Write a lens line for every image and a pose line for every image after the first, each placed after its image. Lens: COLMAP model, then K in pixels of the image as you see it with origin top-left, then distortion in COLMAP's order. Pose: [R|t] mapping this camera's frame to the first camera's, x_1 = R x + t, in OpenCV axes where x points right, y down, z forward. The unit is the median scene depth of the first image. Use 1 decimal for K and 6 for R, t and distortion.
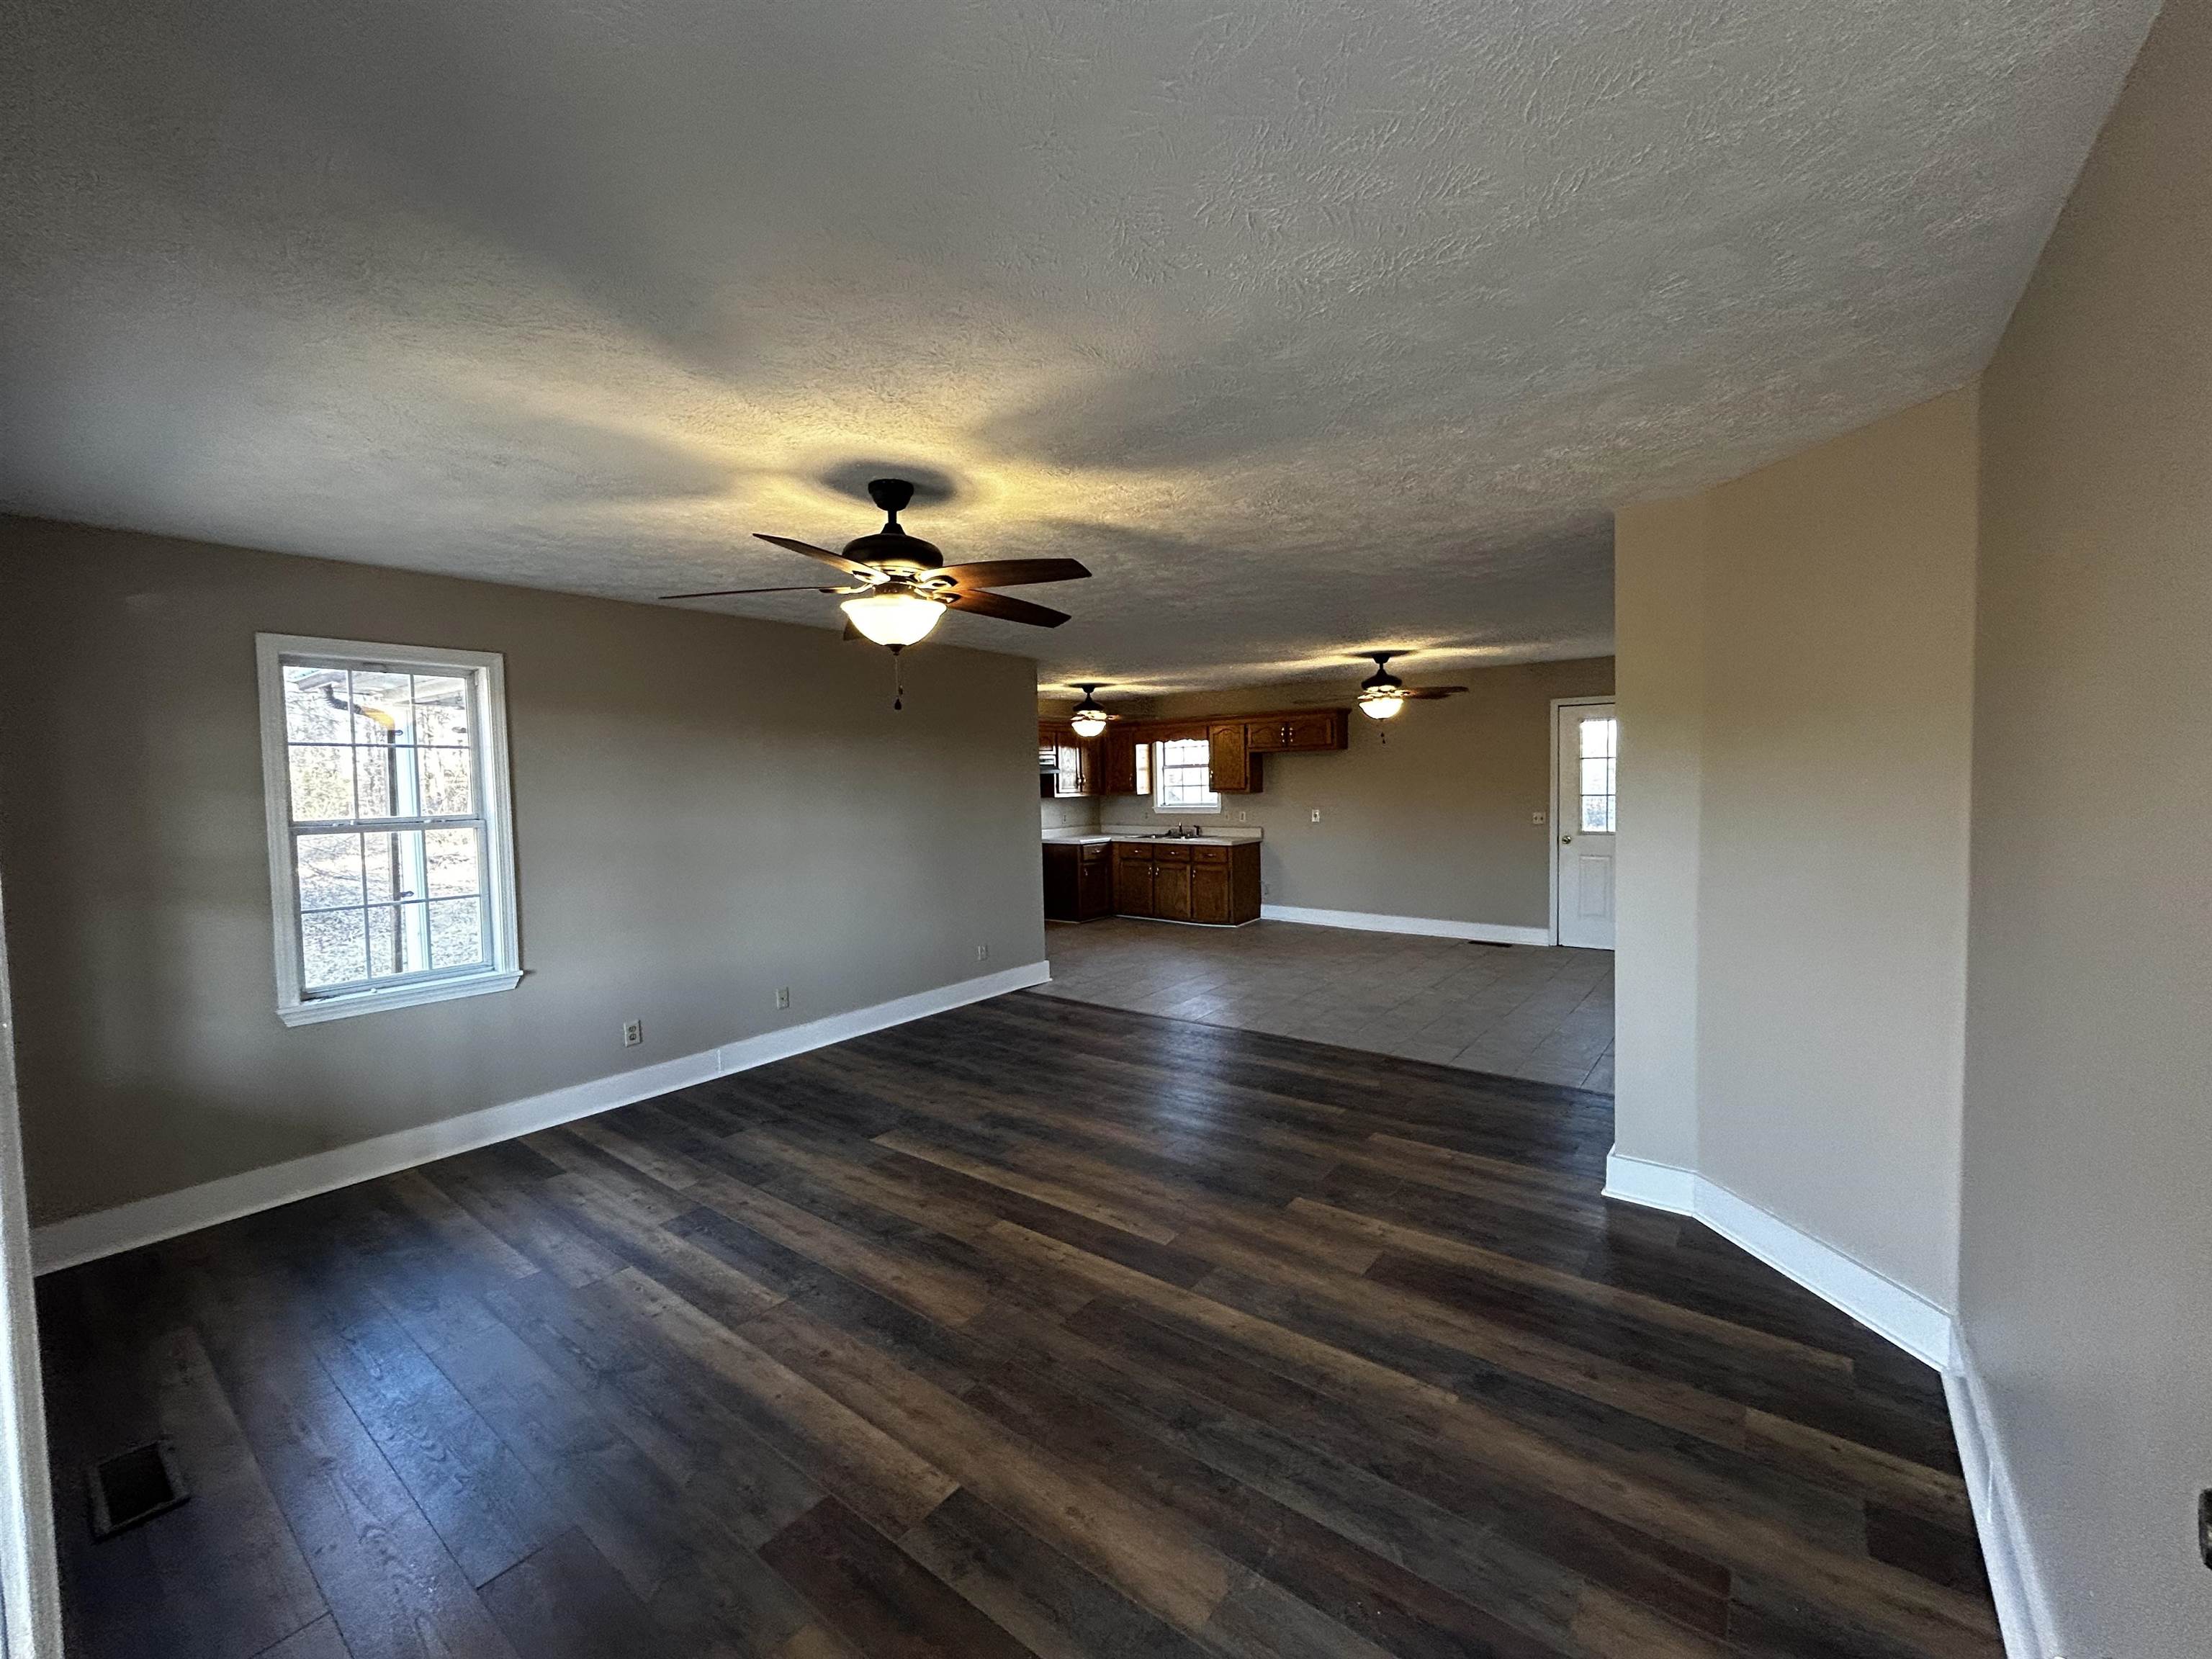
lens RADIAL K [[899.8, 0, 1106.0], [0, 899.8, 829.5], [0, 0, 1]] dist [0.000904, 0.000047]
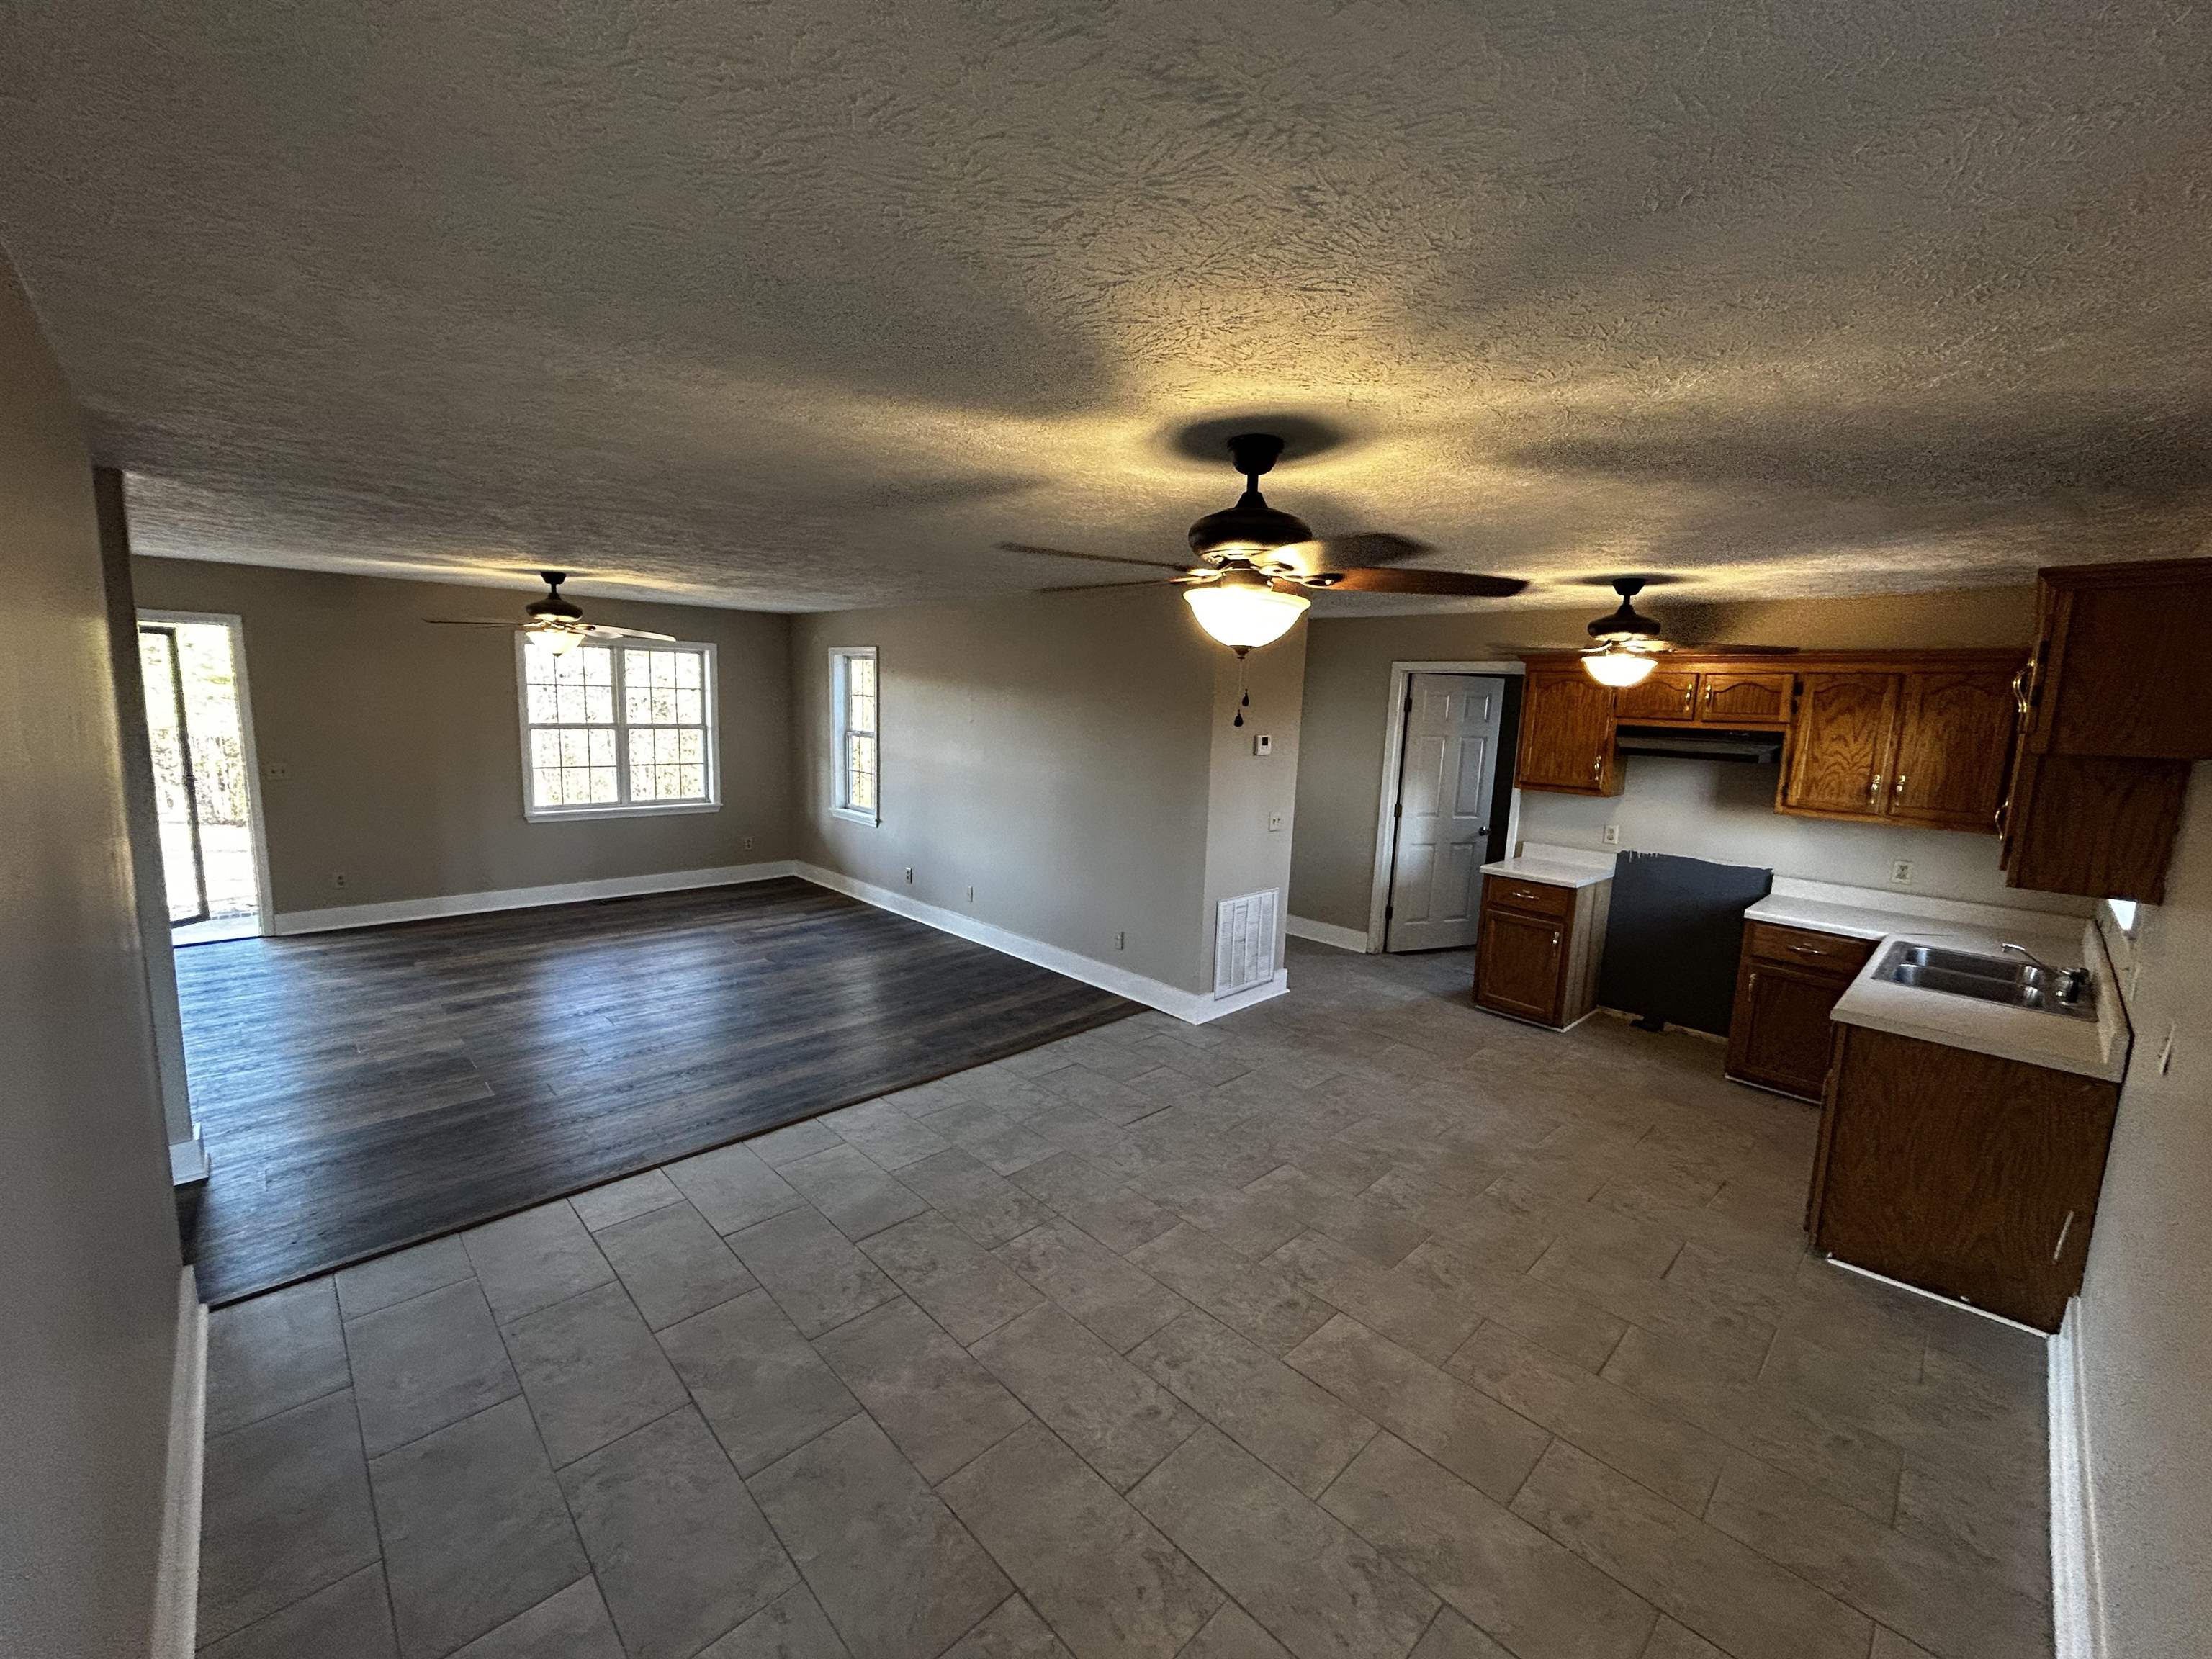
lens RADIAL K [[899.8, 0, 1106.0], [0, 899.8, 829.5], [0, 0, 1]] dist [0.000904, 0.000047]
pose [[-0.140443, 0.151431, -0.978440, 1.049383], [-0.098816, 0.981156, 0.166036, -0.167938], [0.985145, 0.120004, -0.122833, 1.628849]]
